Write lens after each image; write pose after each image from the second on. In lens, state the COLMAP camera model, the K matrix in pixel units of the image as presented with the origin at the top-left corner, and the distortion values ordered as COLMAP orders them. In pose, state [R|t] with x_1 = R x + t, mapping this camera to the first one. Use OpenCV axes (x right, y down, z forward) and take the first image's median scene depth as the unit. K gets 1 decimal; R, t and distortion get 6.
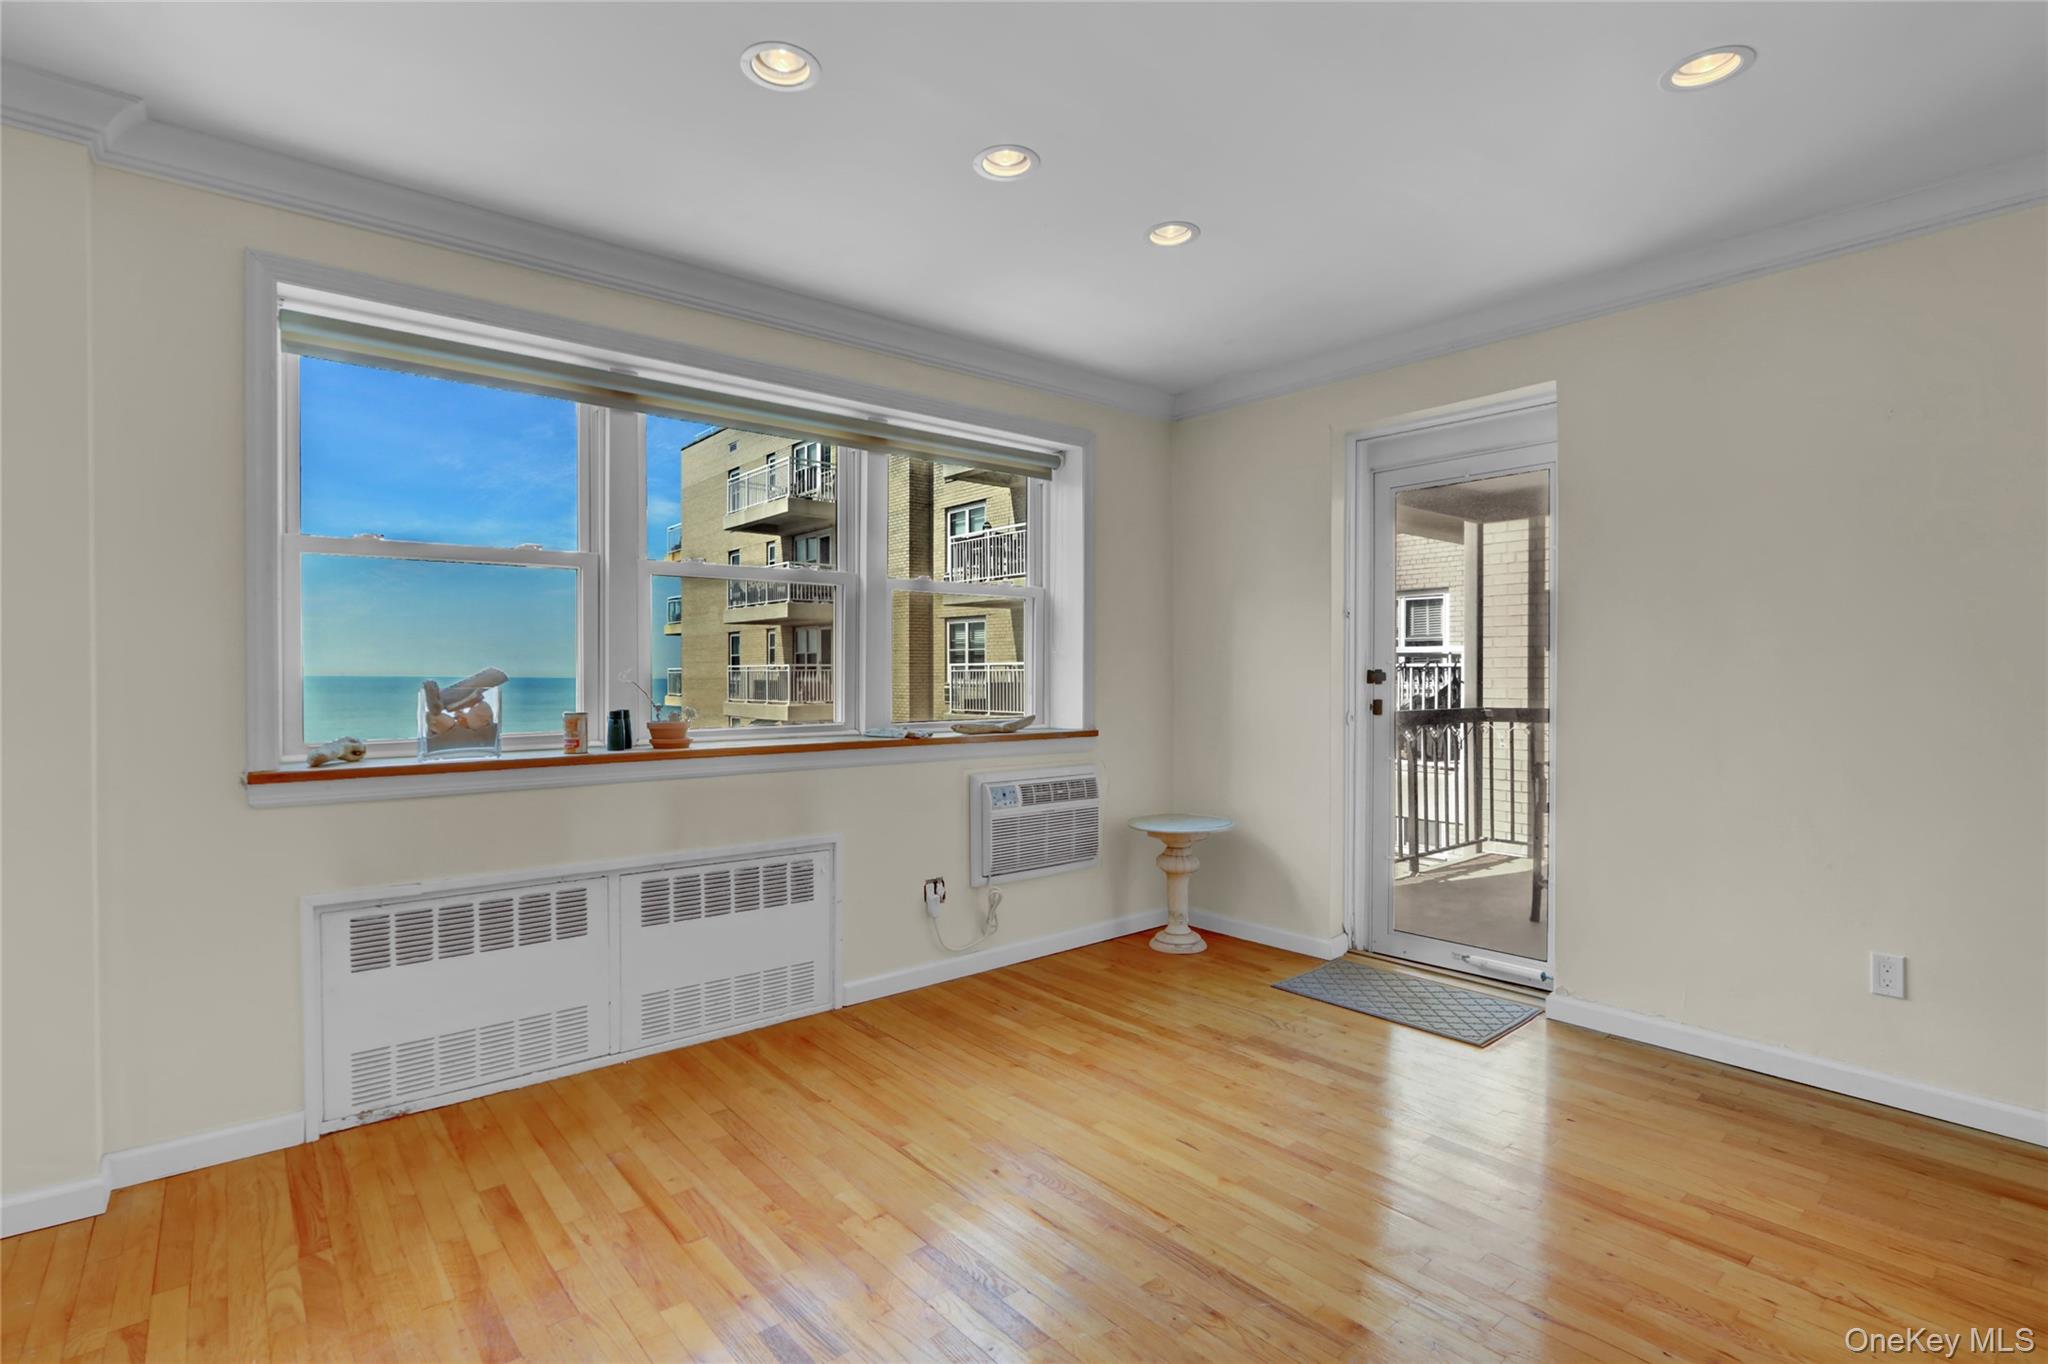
lens RADIAL K [[962.7, 0, 1024.0], [0, 962.7, 682.0], [0, 0, 1]] dist [-0.020549, 0.000011]
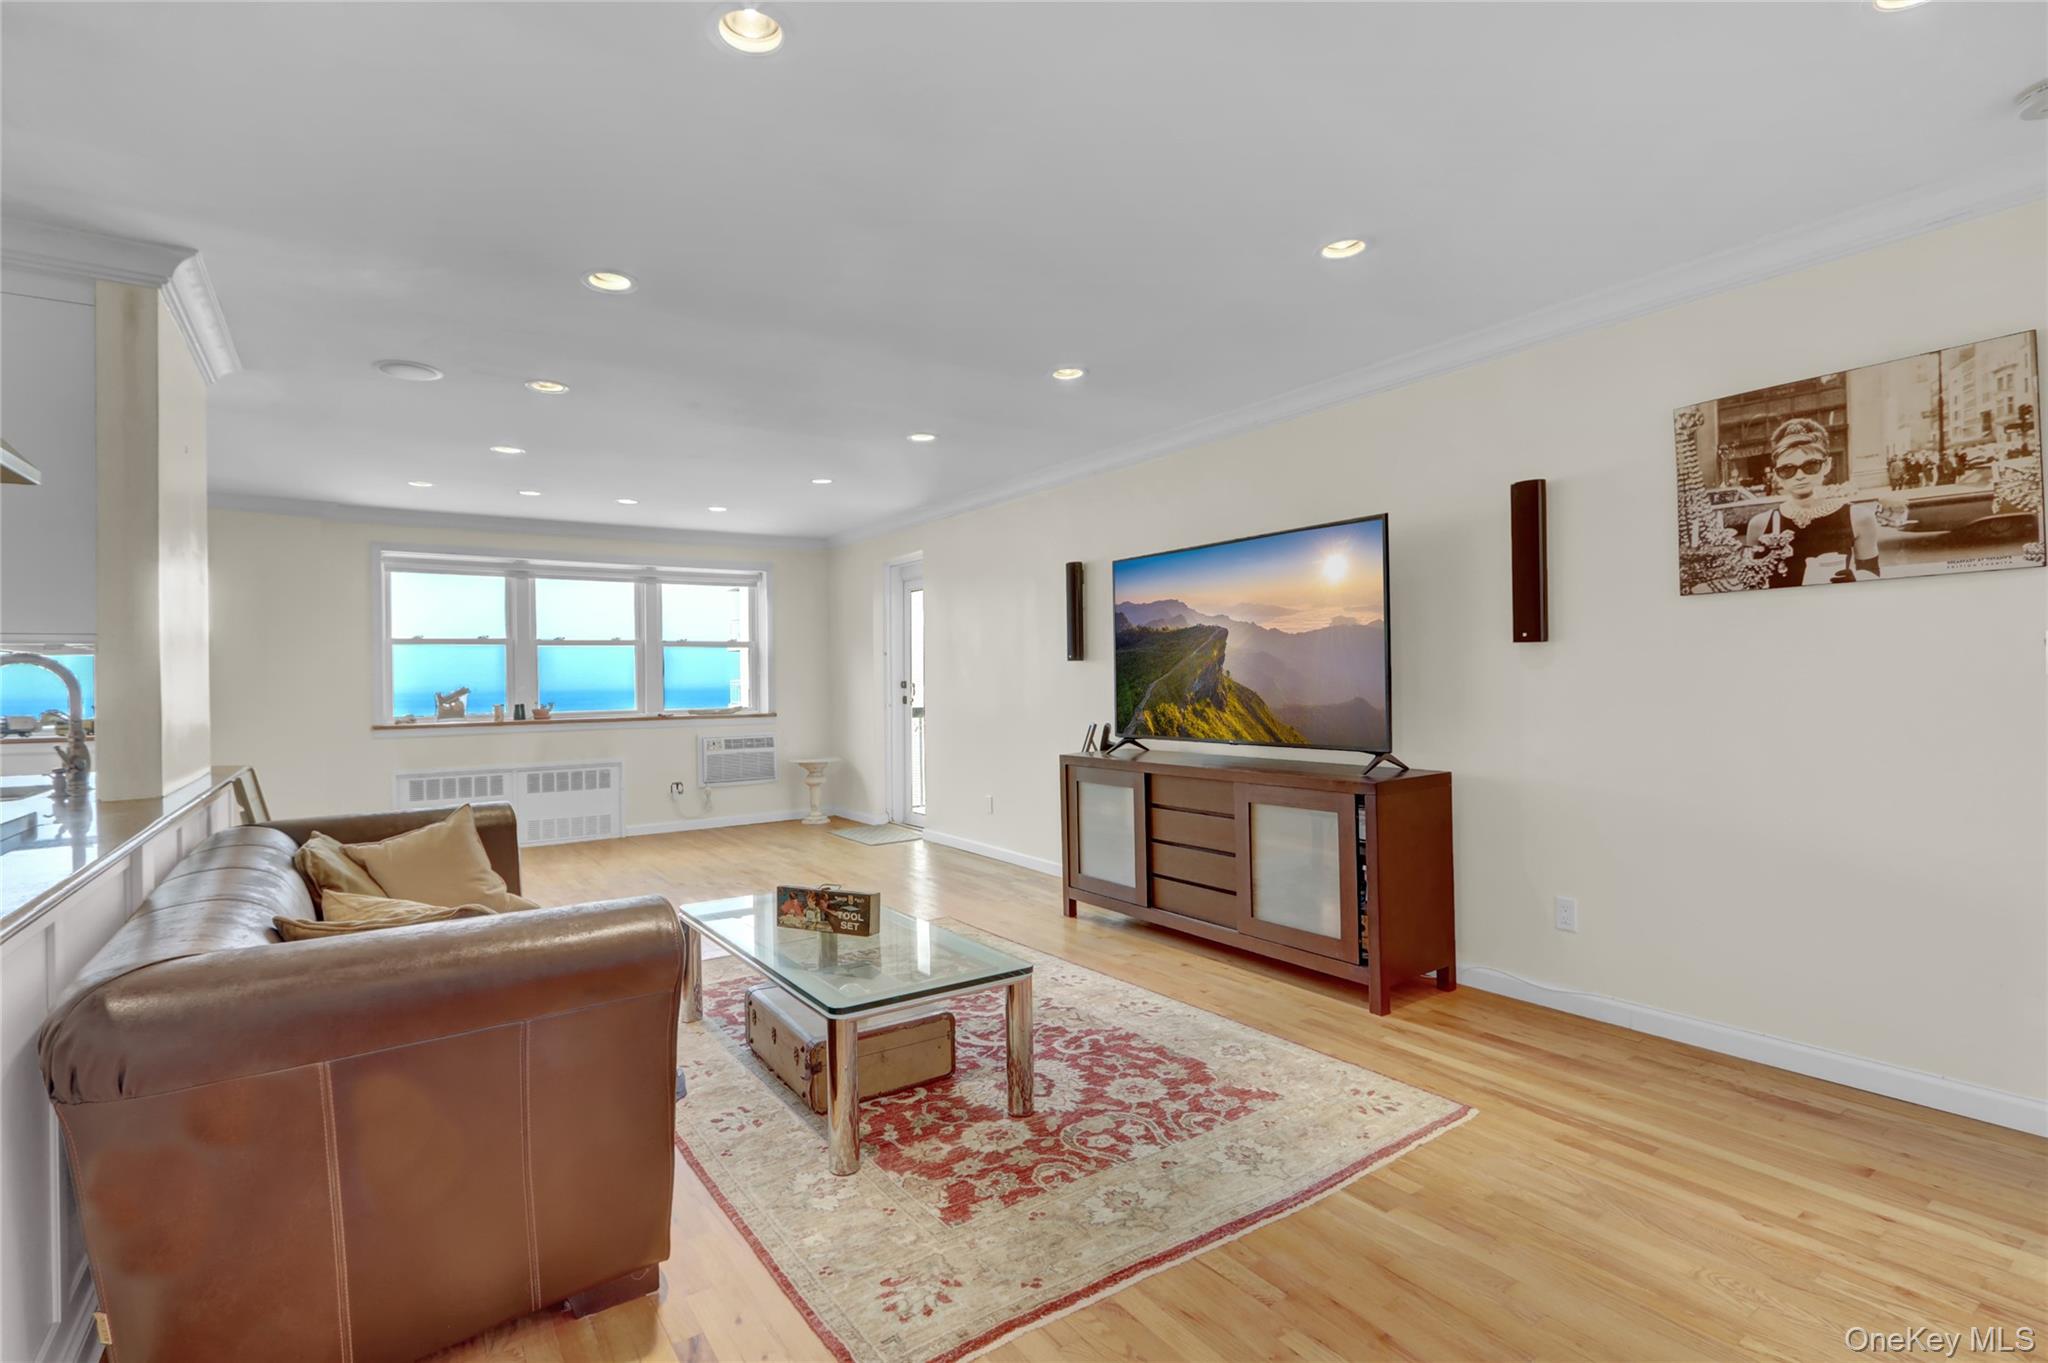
lens RADIAL K [[938.4, 0, 1024.0], [0, 938.4, 681.5], [0, 0, 1]] dist [-0.020847, -0.000351]
pose [[0.995003, -0.014733, -0.098756, 1.050513], [0.013900, 0.999862, -0.009118, 0.011876], [0.098877, 0.007699, 0.995070, -1.182895]]
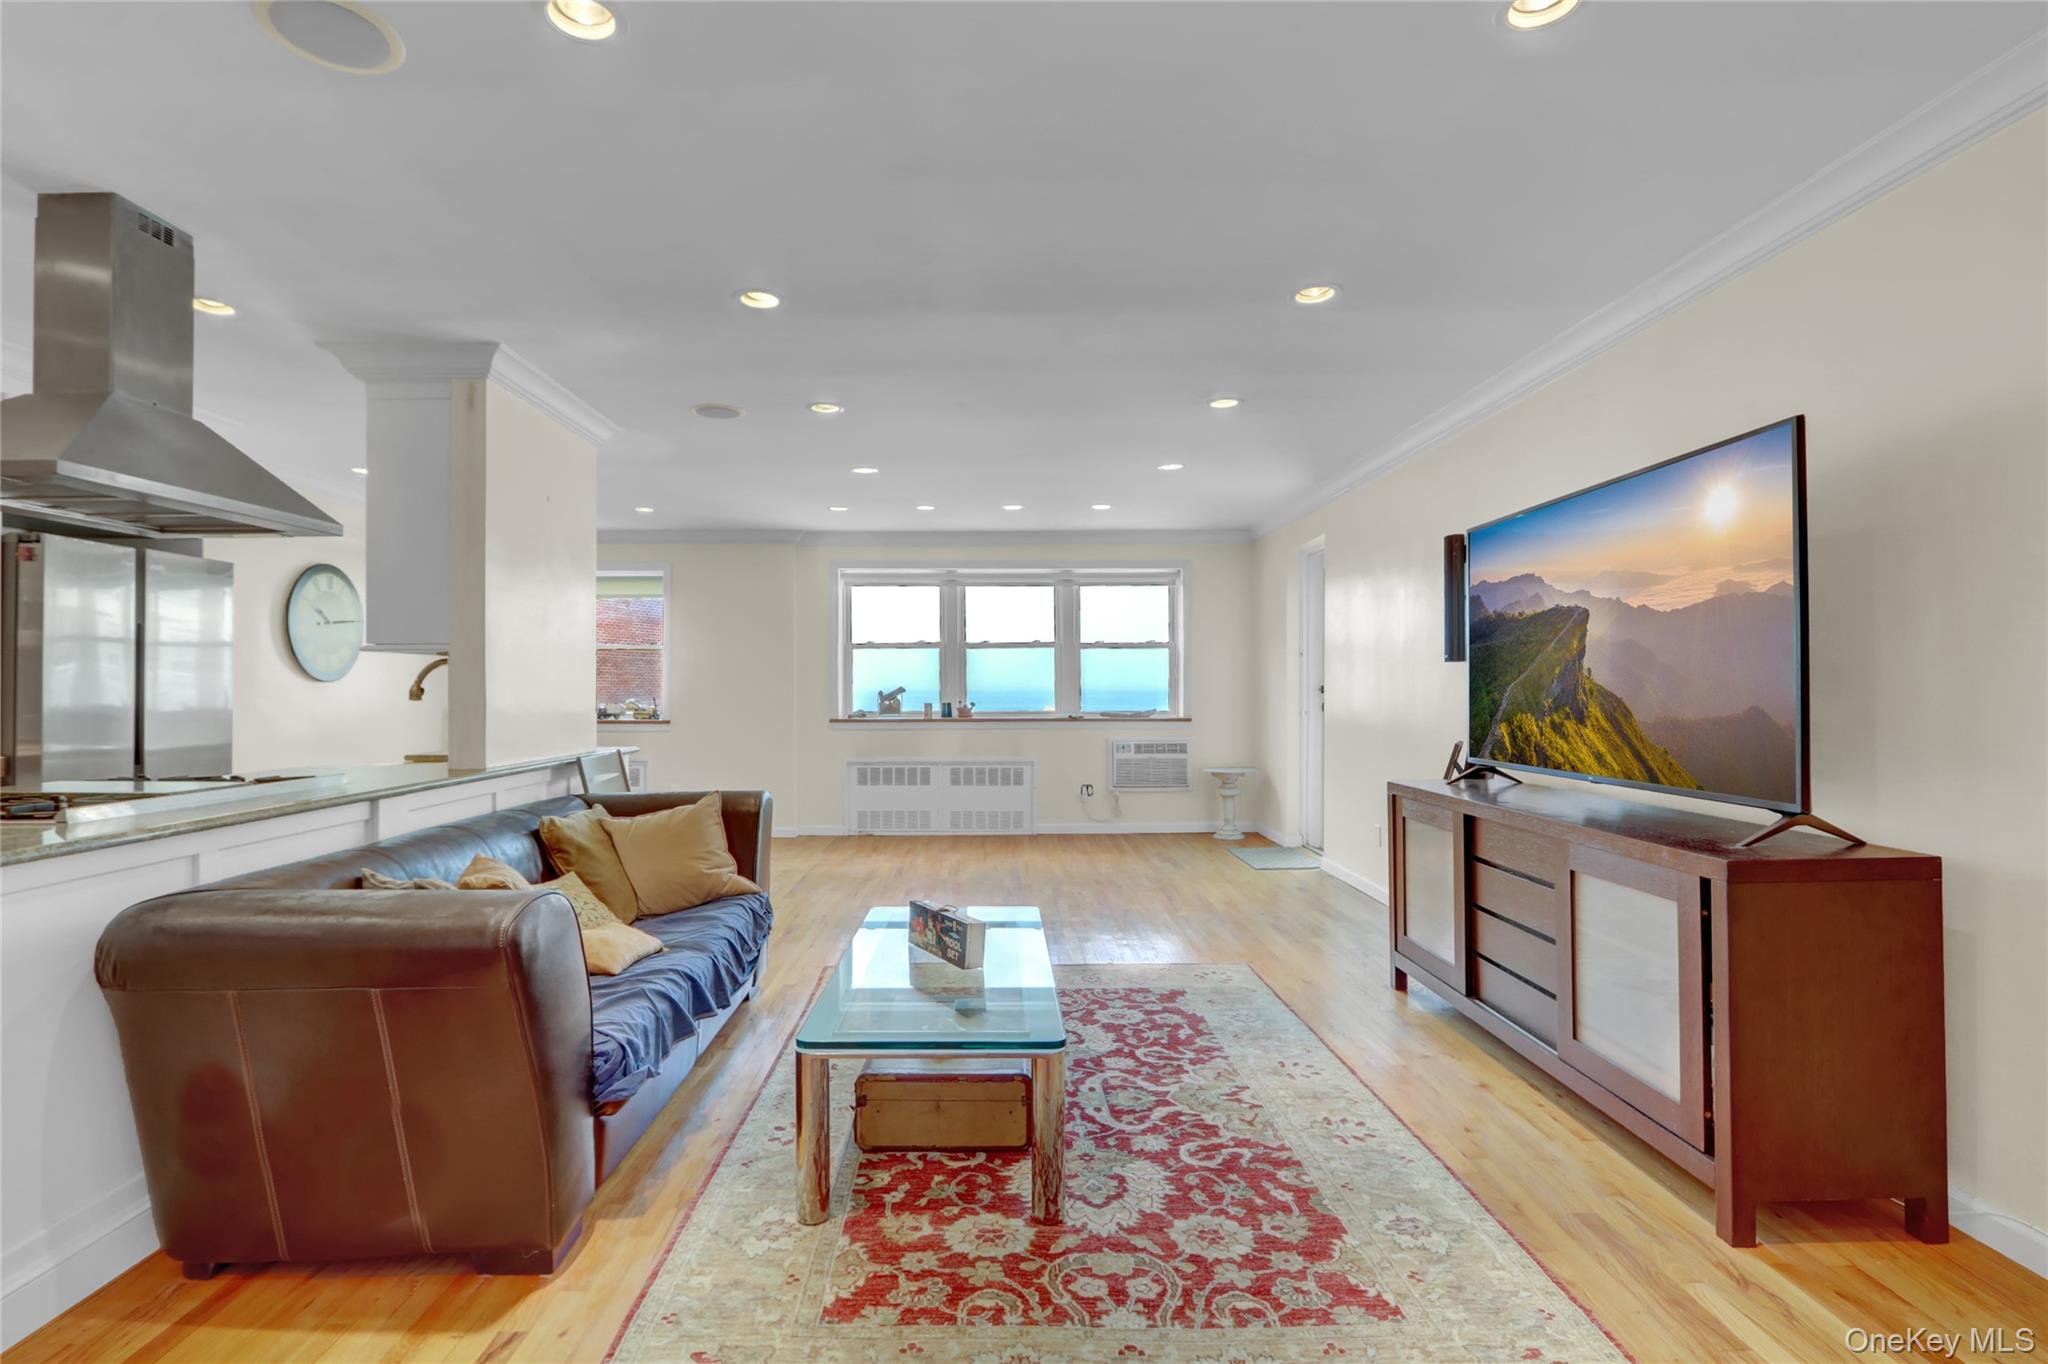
lens RADIAL K [[978.4, 0, 1004.1], [0, 978.4, 678.1], [0, 0, 1]] dist [-0.026955, 0.007194]
pose [[0.761458, -0.013260, -0.648079, 1.393706], [0.000672, 0.999806, -0.019666, 0.014737], [0.648214, 0.014539, 0.761319, -0.907606]]
